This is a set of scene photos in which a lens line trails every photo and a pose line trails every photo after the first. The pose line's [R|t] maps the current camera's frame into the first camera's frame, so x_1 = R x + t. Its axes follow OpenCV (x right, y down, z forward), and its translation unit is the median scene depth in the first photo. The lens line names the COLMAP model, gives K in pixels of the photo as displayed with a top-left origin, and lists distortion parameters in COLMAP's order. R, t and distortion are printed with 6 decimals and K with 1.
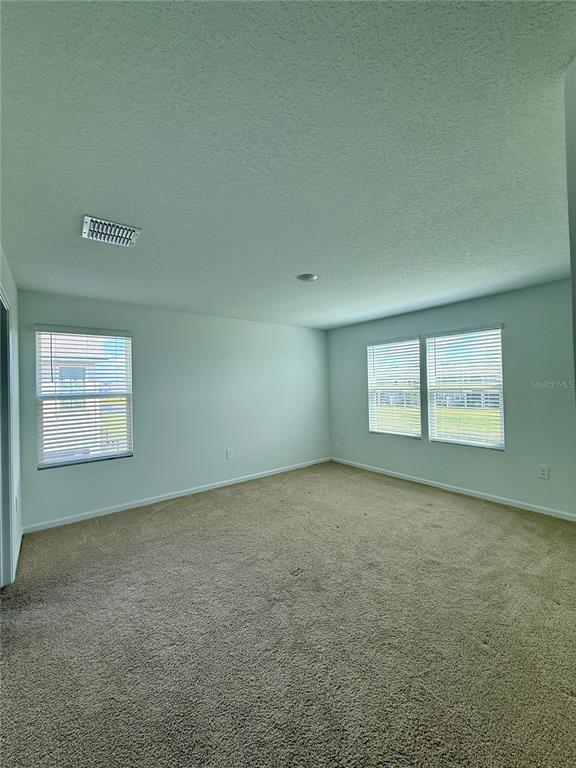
lens RADIAL K [[305.8, 0, 288.0], [0, 305.8, 384.0], [0, 0, 1]] dist [-0.000679, -0.000041]
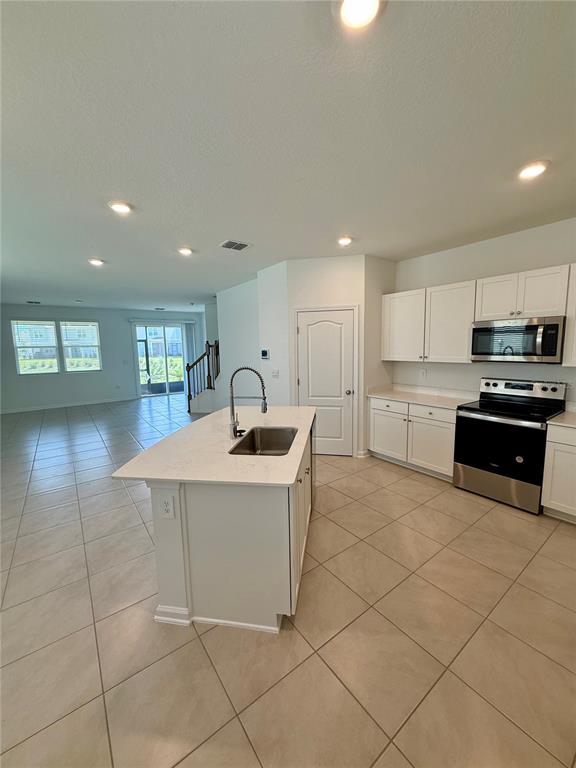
lens RADIAL K [[305.8, 0, 288.0], [0, 305.8, 384.0], [0, 0, 1]] dist [-0.000679, -0.000041]
pose [[0.017472, -0.118524, 0.992798, -1.527111], [0.001426, 0.992951, 0.118517, 0.016985], [-0.999846, -0.000656, 0.017518, -0.509880]]
